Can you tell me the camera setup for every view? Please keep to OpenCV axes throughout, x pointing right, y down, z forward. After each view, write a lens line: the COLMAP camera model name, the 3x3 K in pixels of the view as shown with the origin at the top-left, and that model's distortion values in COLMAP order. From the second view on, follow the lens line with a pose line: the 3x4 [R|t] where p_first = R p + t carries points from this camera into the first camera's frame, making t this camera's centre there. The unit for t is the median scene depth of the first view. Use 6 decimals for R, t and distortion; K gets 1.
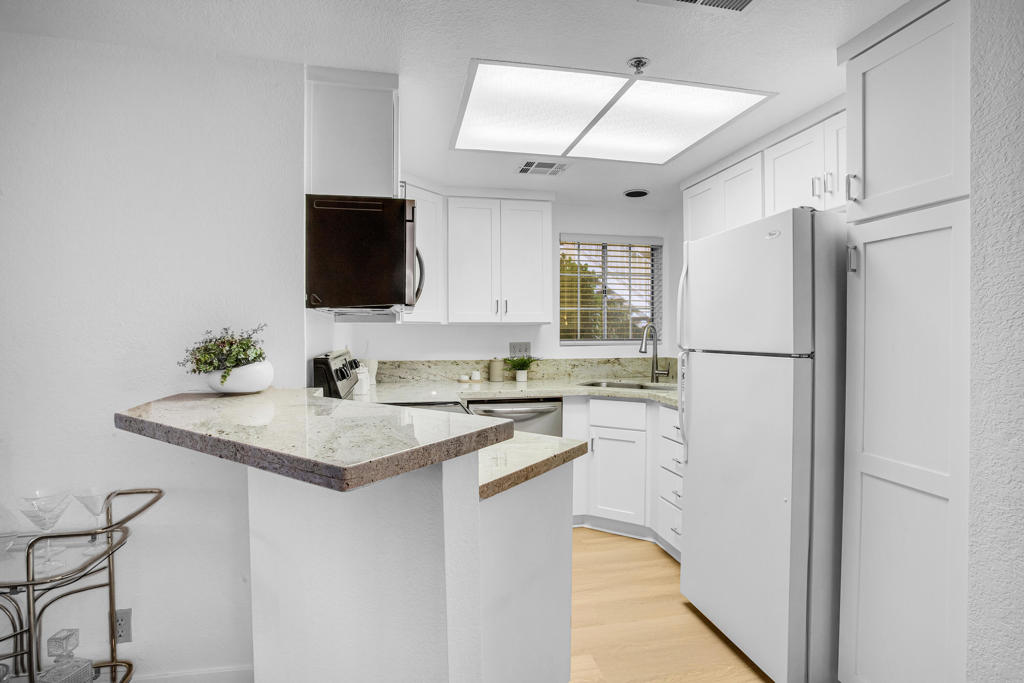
lens RADIAL K [[519.6, 0, 503.3], [0, 519.6, 340.6], [0, 0, 1]] dist [-0.028737, -0.001091]
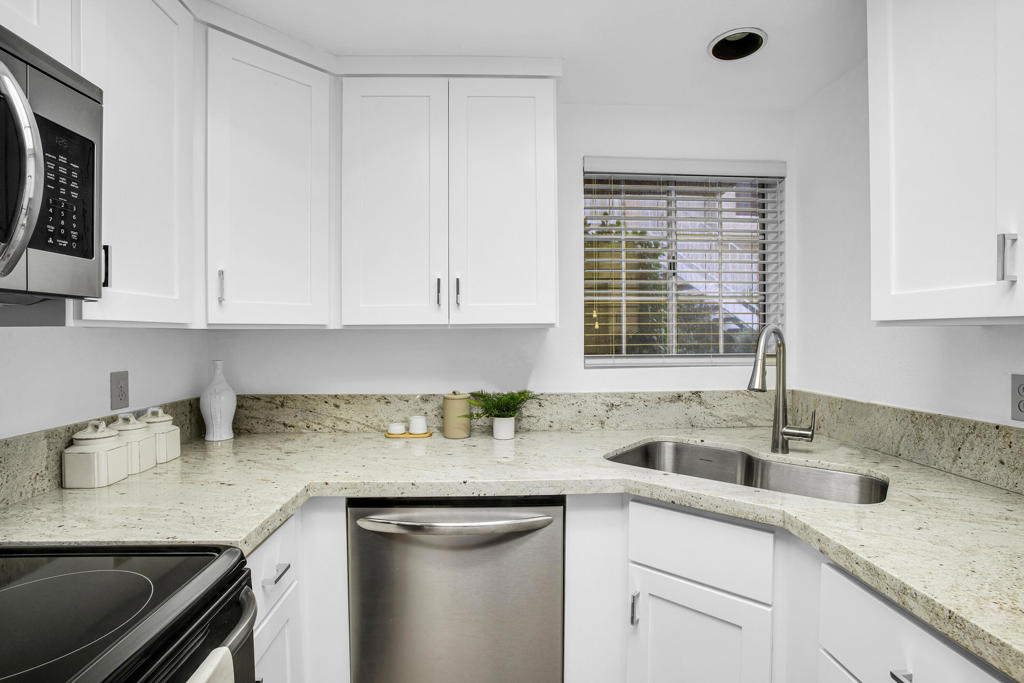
lens RADIAL K [[487.3, 0, 513.0], [0, 487.3, 337.9], [0, 0, 1]] dist [-0.022931, 0.004704]
pose [[0.989293, 0.000336, -0.145946, 0.115221], [-0.001790, 0.999950, -0.009833, -0.016631], [0.145935, 0.009989, 0.989244, 0.519918]]
